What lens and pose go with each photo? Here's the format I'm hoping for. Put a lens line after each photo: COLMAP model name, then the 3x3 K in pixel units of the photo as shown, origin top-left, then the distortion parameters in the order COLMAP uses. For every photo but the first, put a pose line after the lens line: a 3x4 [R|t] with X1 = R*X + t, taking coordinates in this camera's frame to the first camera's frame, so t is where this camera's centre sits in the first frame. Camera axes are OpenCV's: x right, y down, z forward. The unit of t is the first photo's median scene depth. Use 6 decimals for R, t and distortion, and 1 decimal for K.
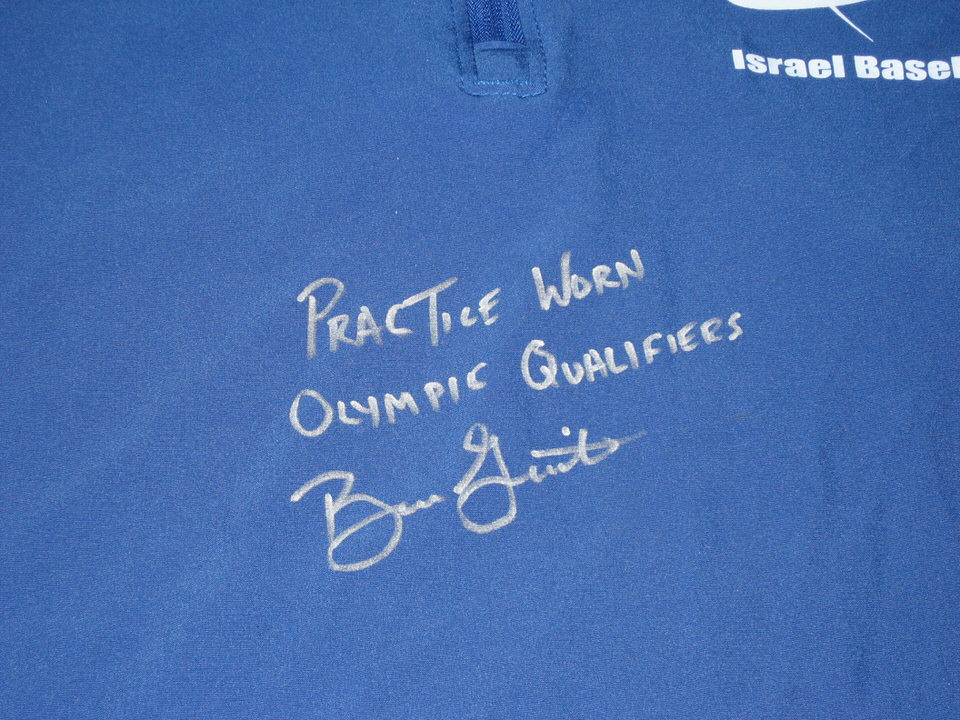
lens RADIAL K [[2399.1, 0, 479.6], [0, 2399.1, 359.5], [0, 0, 1]] dist [-0.329766, 0.000000]
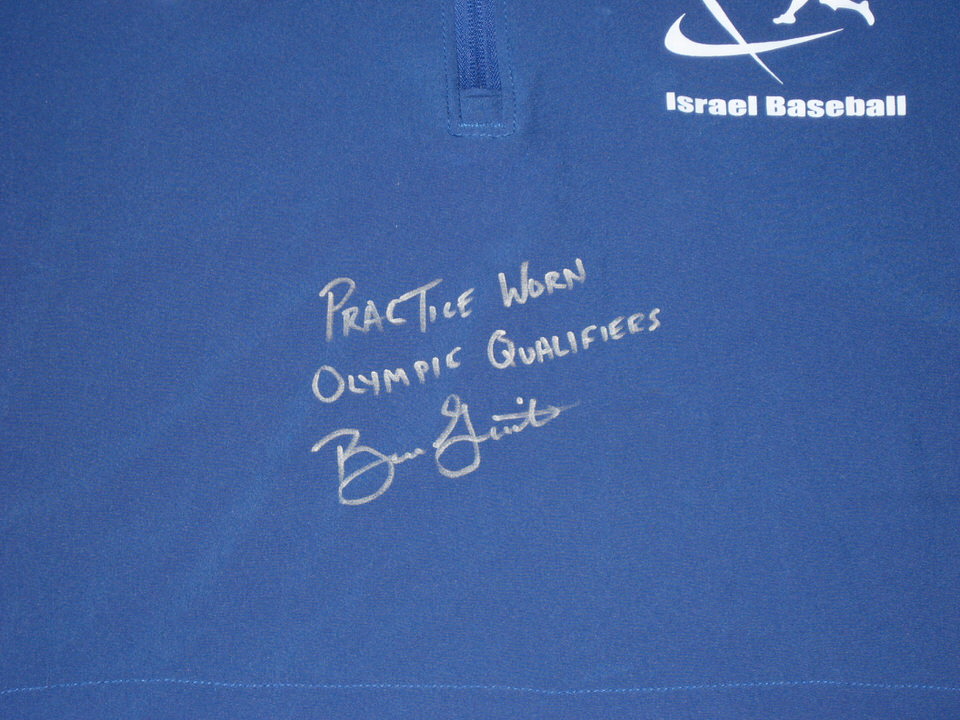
lens RADIAL K [[3143.1, 0, 480.7], [0, 3143.1, 360.3], [0, 0, 1]] dist [-0.517271, 0.000000]
pose [[0.999377, 0.018539, -0.030027, 0.065059], [-0.016357, 0.997318, 0.071343, -0.114023], [0.031269, -0.070807, 0.997000, -0.720267]]
